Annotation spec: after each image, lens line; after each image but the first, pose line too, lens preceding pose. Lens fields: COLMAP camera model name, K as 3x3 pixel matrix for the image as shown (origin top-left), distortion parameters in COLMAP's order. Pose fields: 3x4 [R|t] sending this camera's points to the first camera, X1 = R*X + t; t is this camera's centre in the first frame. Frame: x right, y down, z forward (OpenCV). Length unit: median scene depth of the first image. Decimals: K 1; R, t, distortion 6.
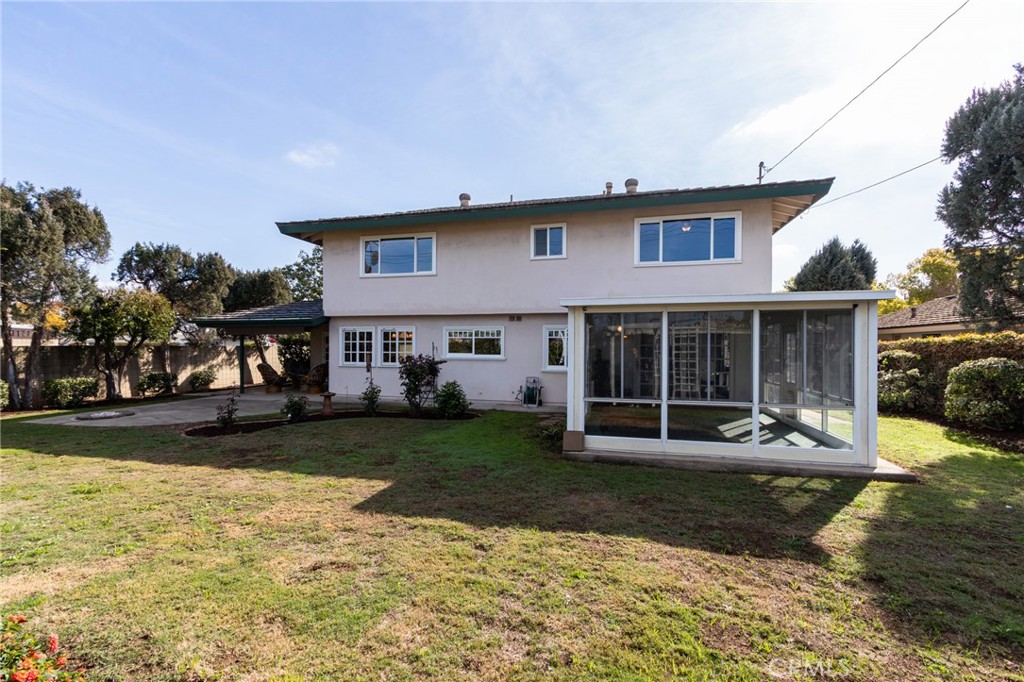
lens RADIAL K [[462.3, 0, 495.9], [0, 462.3, 348.7], [0, 0, 1]] dist [0.004689, -0.001912]
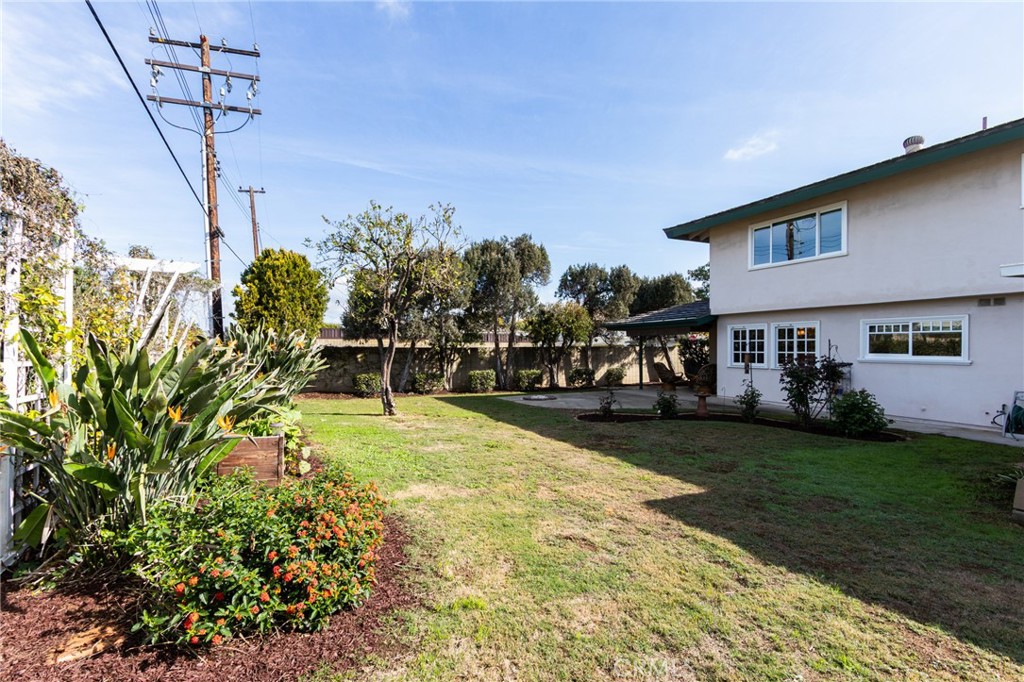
lens RADIAL K [[462.3, 0, 501.0], [0, 462.3, 349.1], [0, 0, 1]] dist [0.004689, -0.001912]
pose [[0.644362, -0.001699, -0.764718, 0.094840], [-0.000062, 0.999997, -0.002274, 0.003804], [0.764720, 0.001513, 0.644361, 0.037505]]
